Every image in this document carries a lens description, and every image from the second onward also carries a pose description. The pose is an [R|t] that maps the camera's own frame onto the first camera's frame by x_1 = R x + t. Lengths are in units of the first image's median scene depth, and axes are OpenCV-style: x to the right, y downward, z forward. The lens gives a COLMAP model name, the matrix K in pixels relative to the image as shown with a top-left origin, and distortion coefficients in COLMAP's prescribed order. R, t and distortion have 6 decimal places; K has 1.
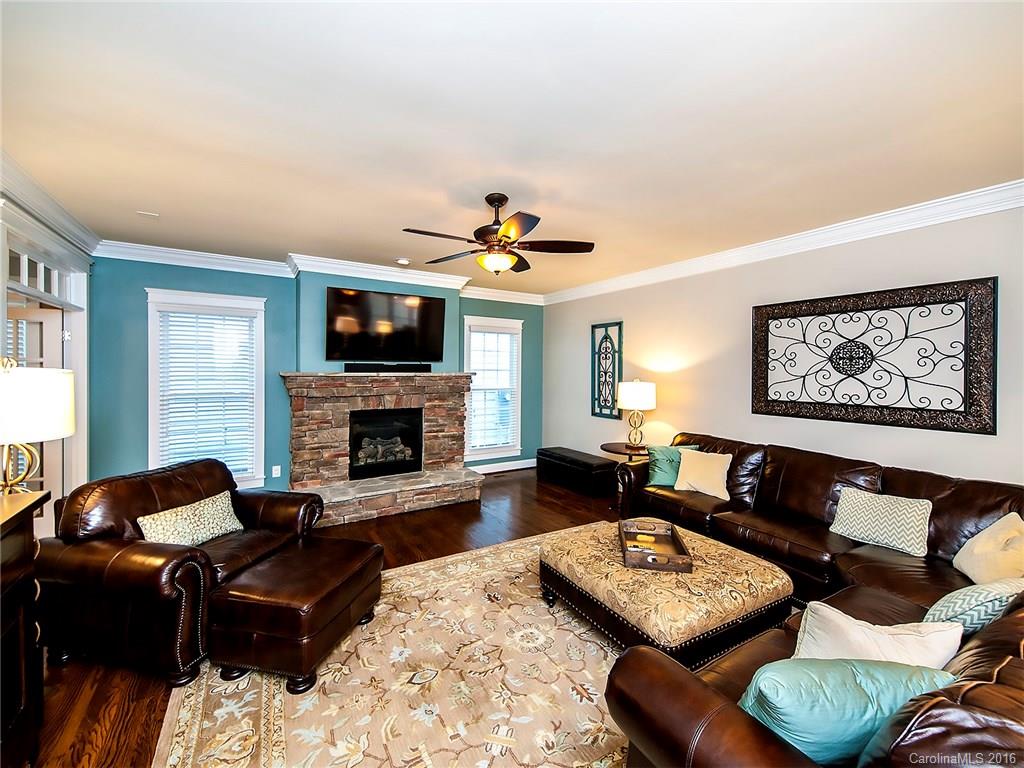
lens RADIAL K [[429.8, 0, 512.3], [0, 429.8, 375.5], [0, 0, 1]] dist [-0.000932, -0.000050]
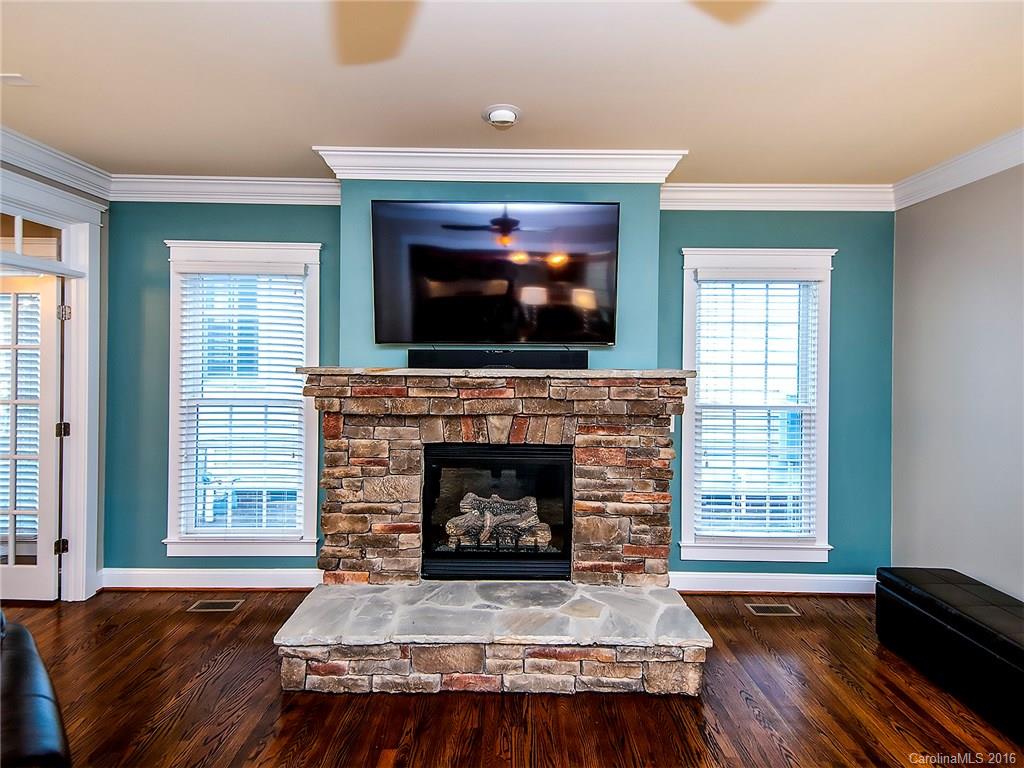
lens RADIAL K [[448.9, 0, 542.7], [0, 448.9, 356.5], [0, 0, 1]] dist [0.010855, -0.000007]
pose [[0.845161, -0.000668, -0.534512, 0.026183], [-0.011896, 0.999728, -0.020059, -0.011152], [0.534380, 0.023312, 0.844923, 0.596304]]
